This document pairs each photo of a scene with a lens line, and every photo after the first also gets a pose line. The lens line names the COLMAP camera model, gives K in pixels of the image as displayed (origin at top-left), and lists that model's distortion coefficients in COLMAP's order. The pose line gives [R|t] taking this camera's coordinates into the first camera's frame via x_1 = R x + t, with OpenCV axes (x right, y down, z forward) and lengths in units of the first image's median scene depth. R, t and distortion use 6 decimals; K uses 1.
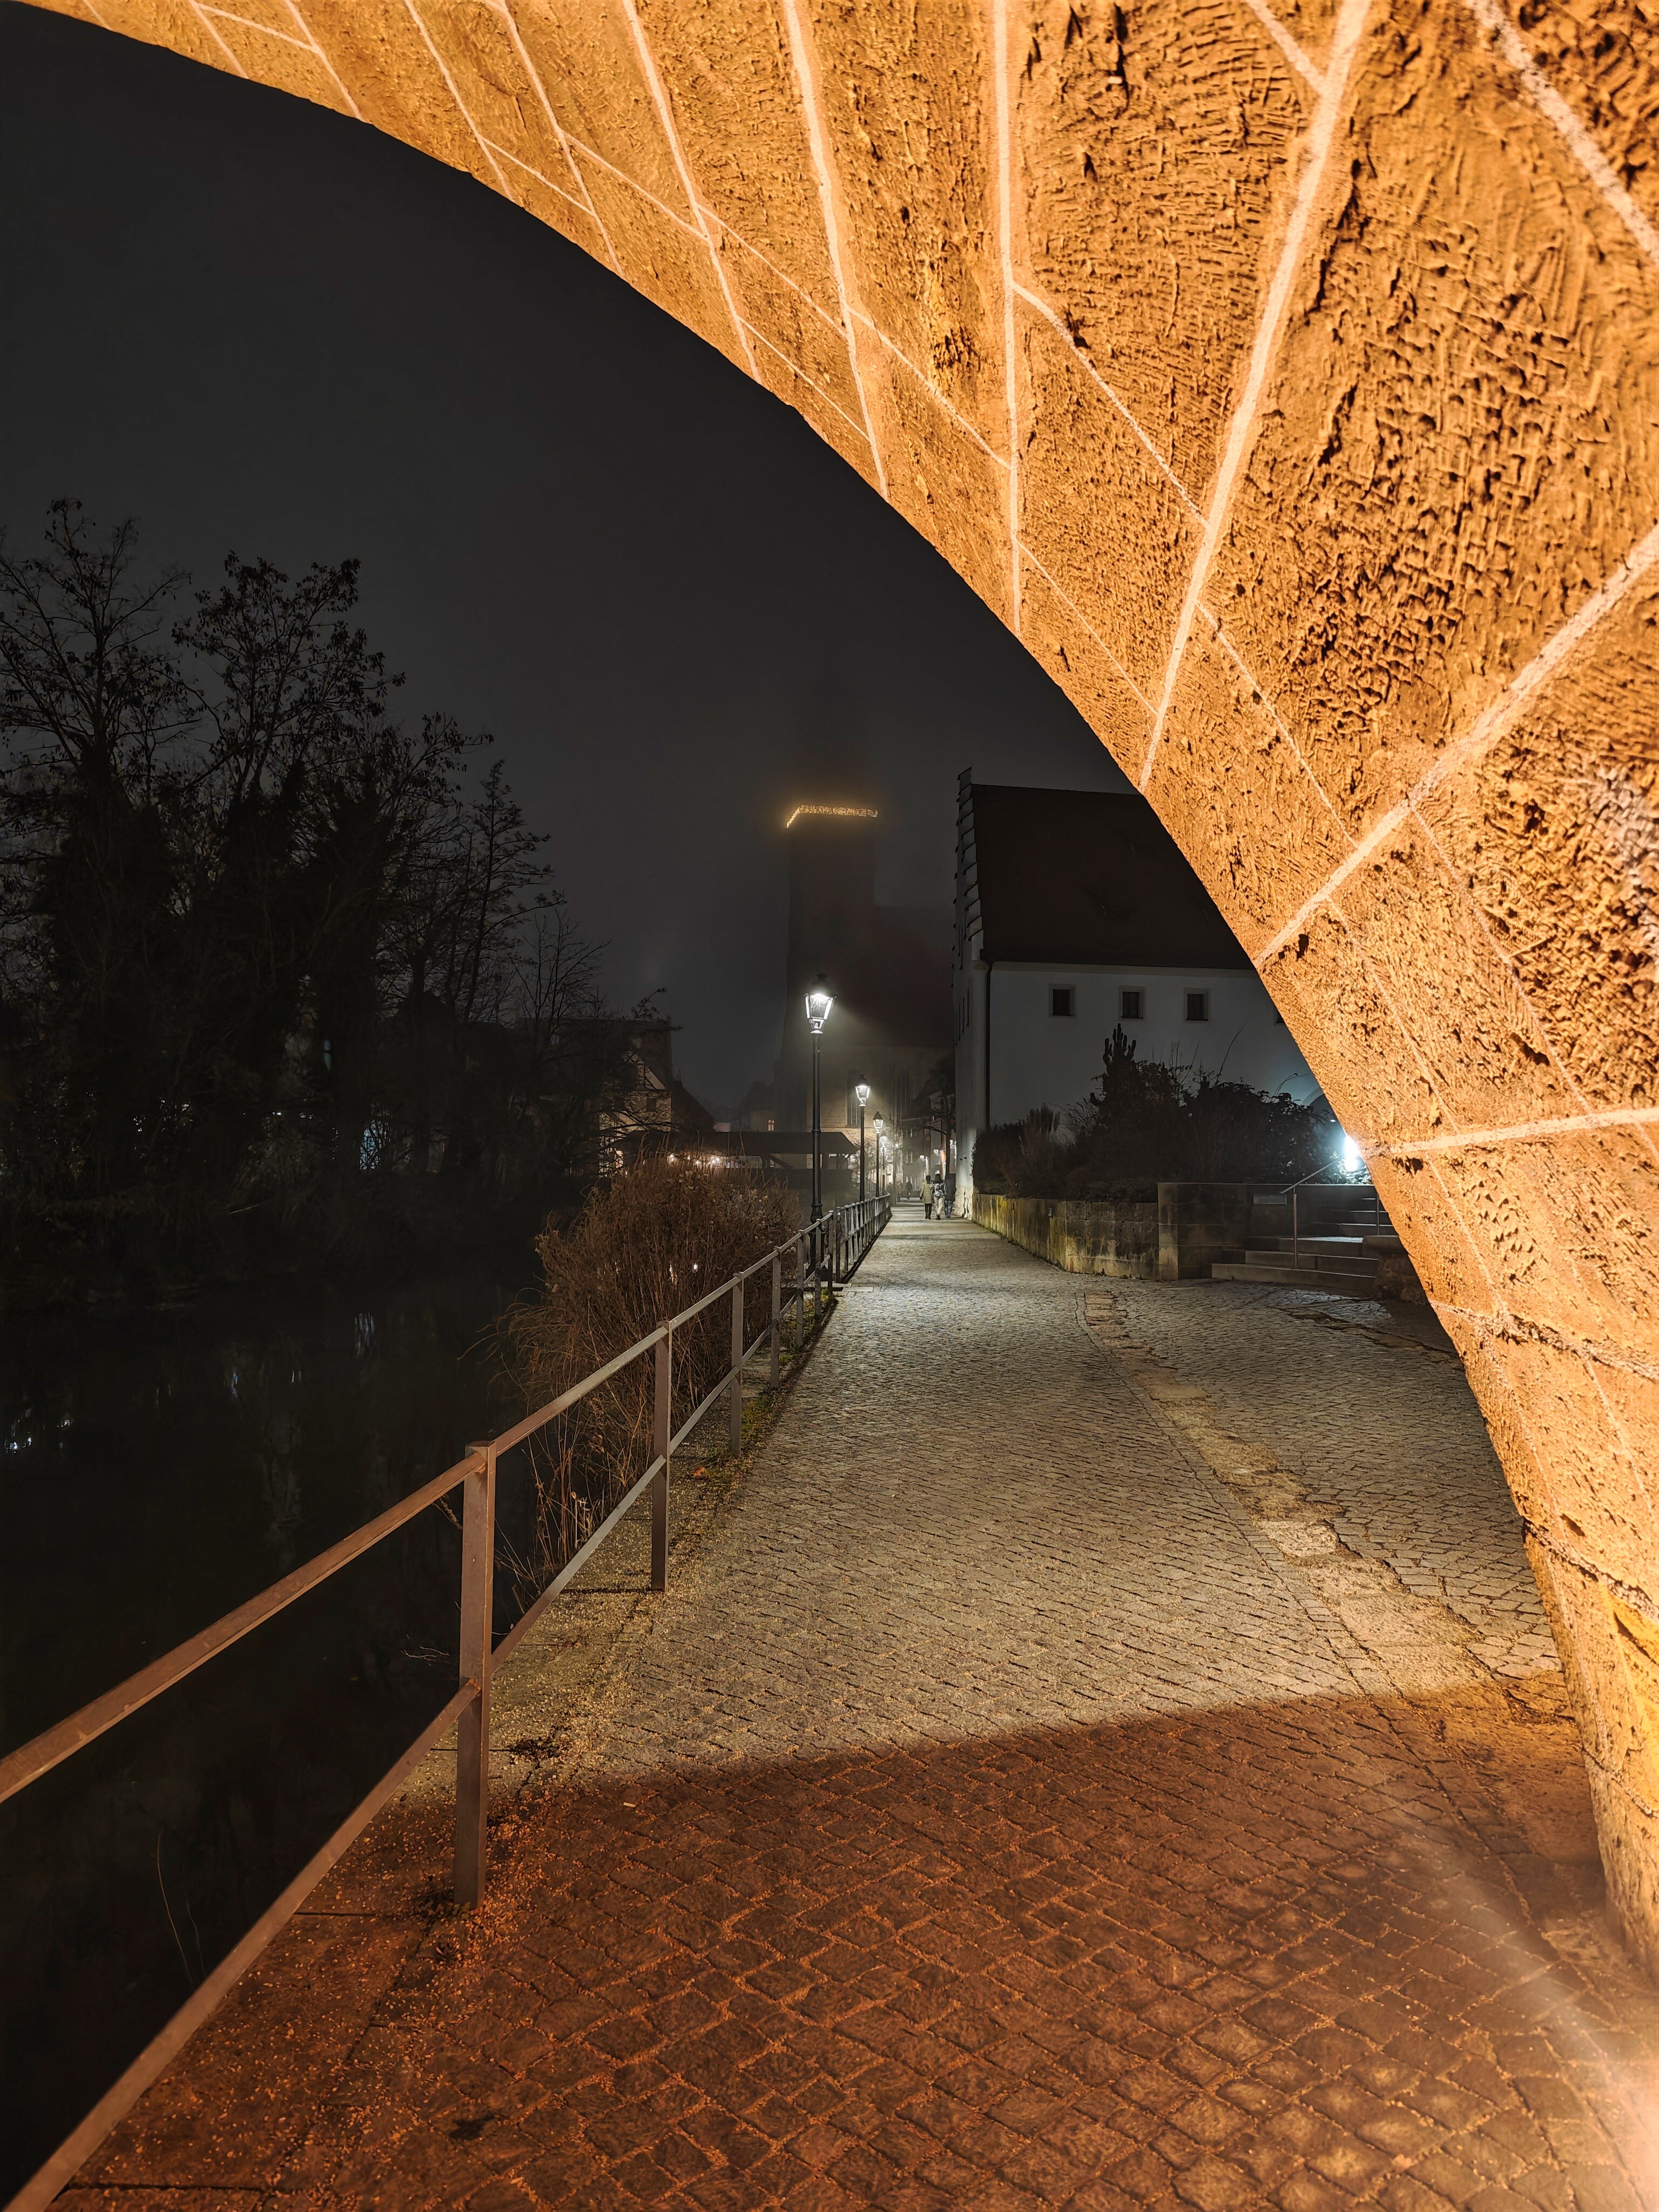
lens RADIAL K [[1509.6, 0, 814.6], [0, 1509.6, 1076.1], [0, 0, 1]] dist [0.033203, -0.032896]
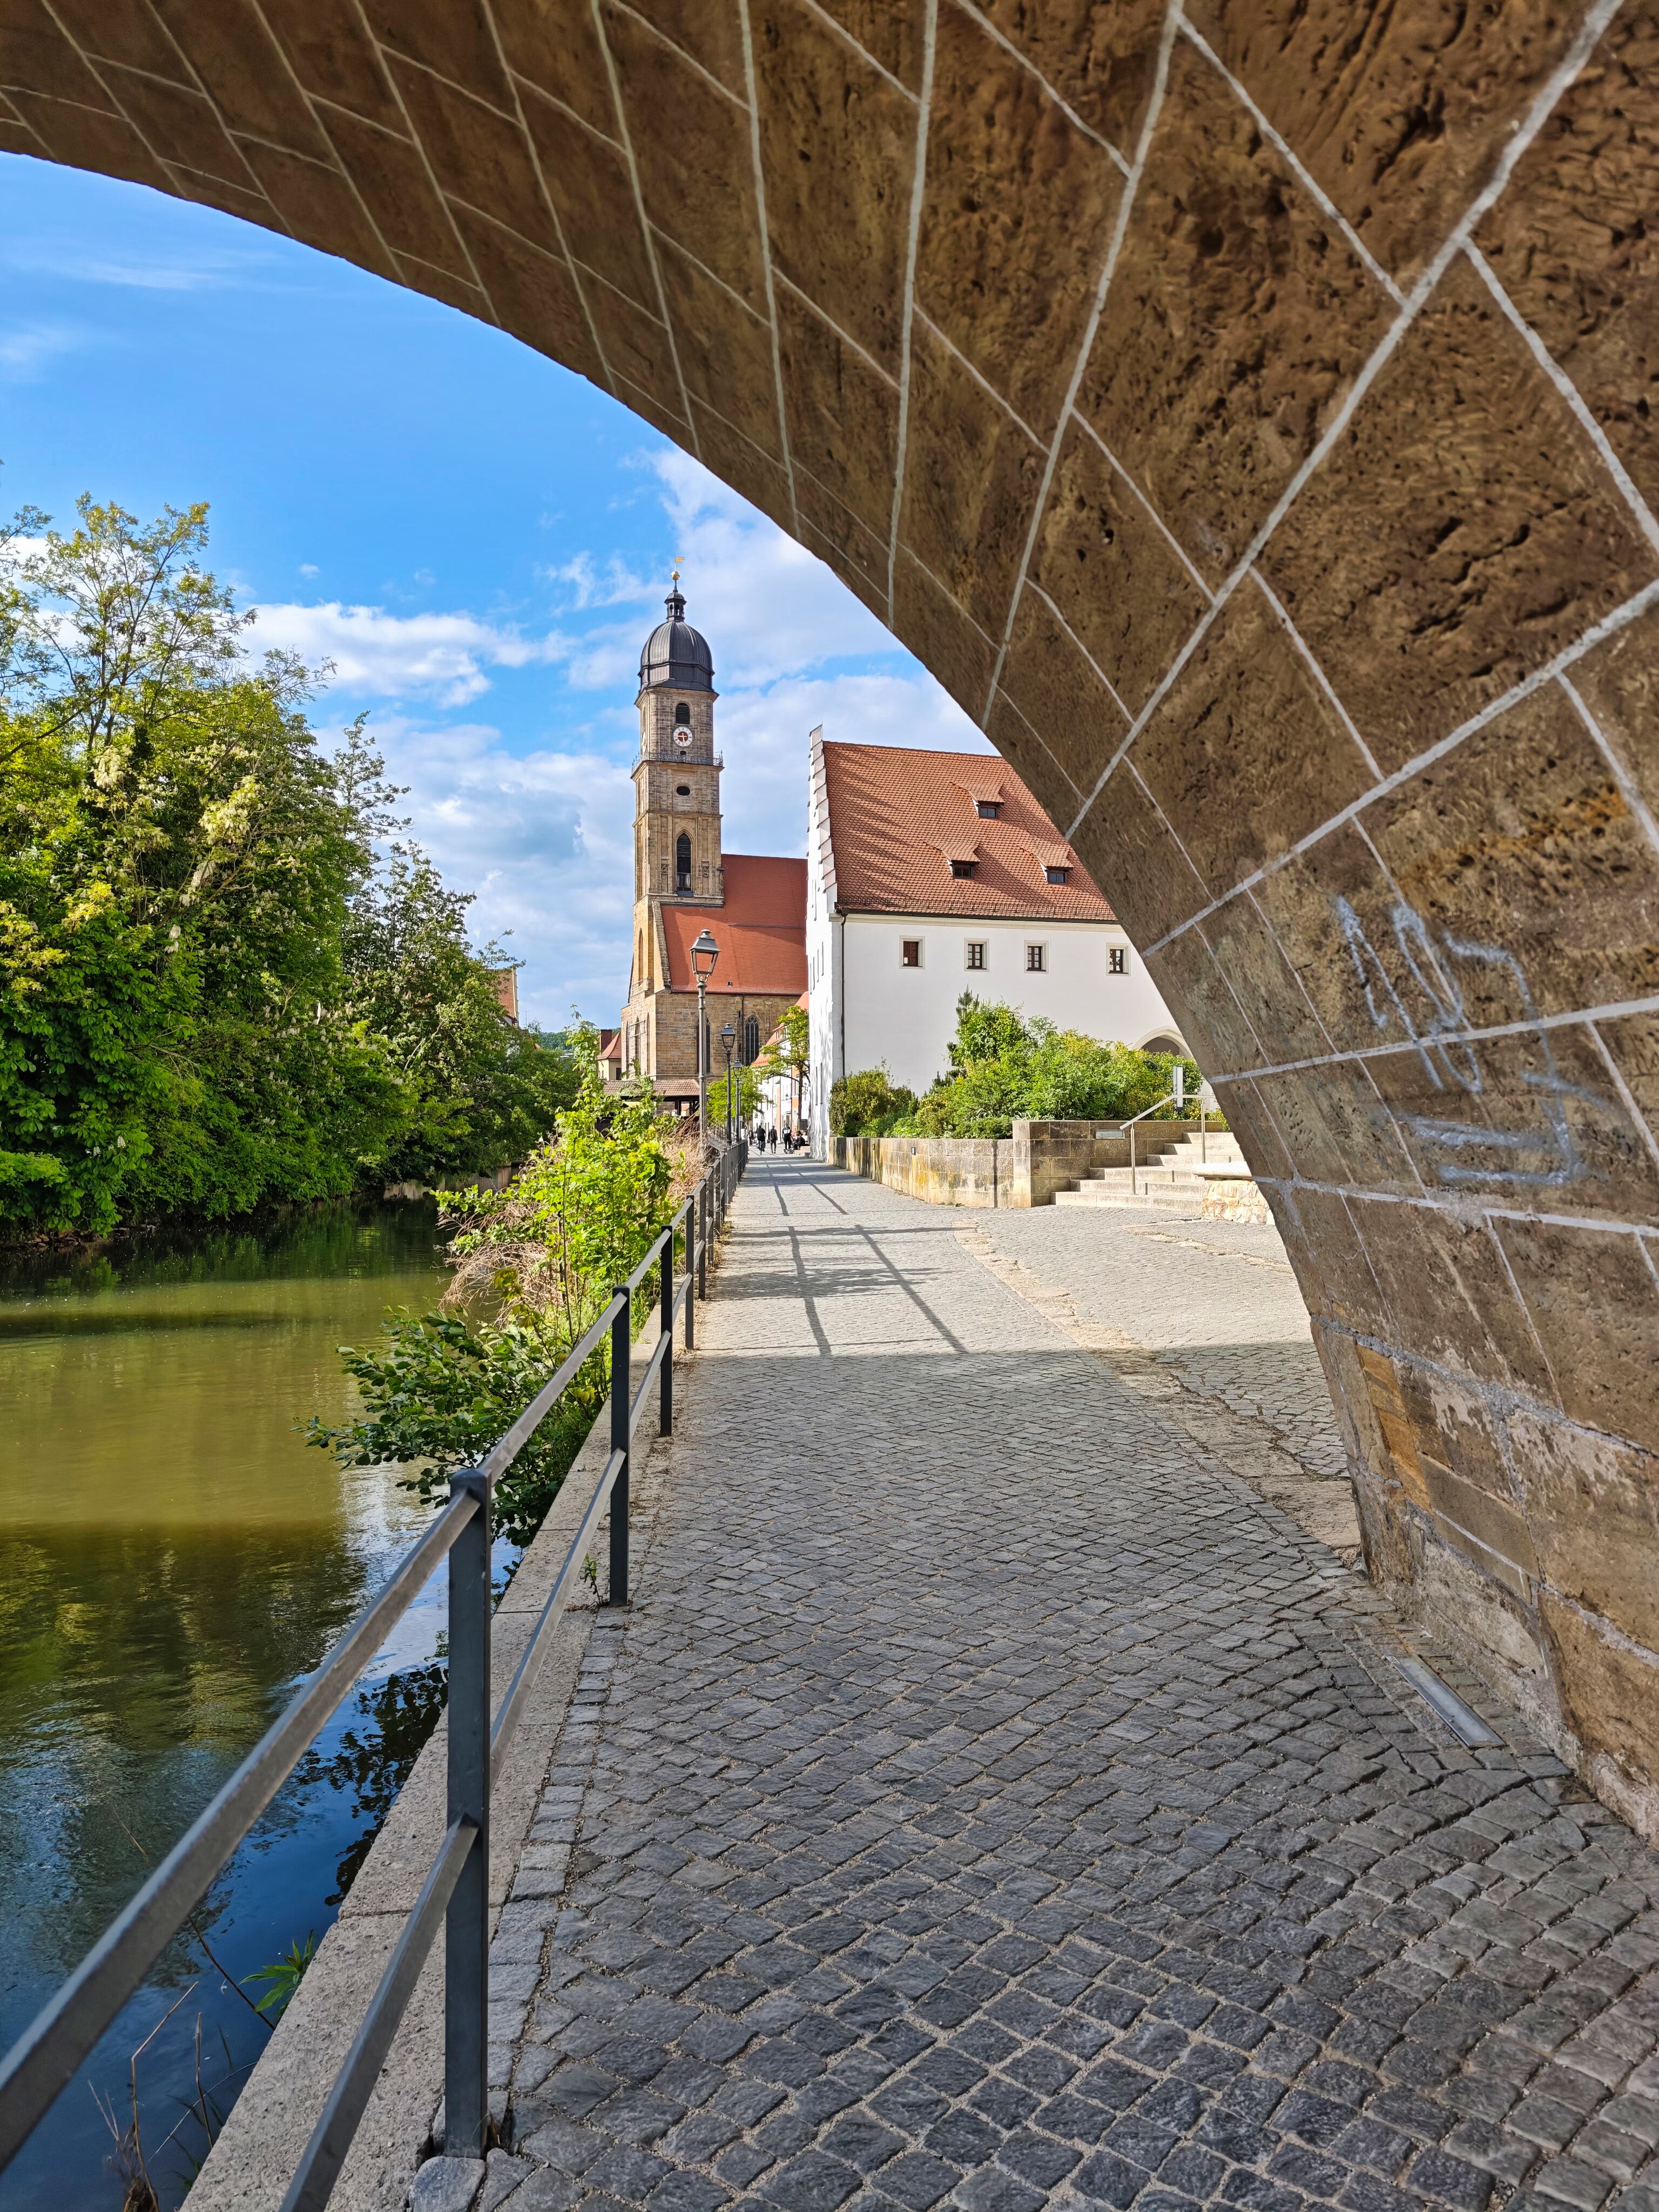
lens RADIAL K [[1477.4, 0, 847.2], [0, 1477.4, 1053.5], [0, 0, 1]] dist [0.029080, -0.024695]
pose [[0.992592, -0.006817, 0.121301, -0.057972], [0.004410, 0.999788, 0.020103, -0.002778], [-0.121412, -0.019419, 0.992412, -0.138835]]
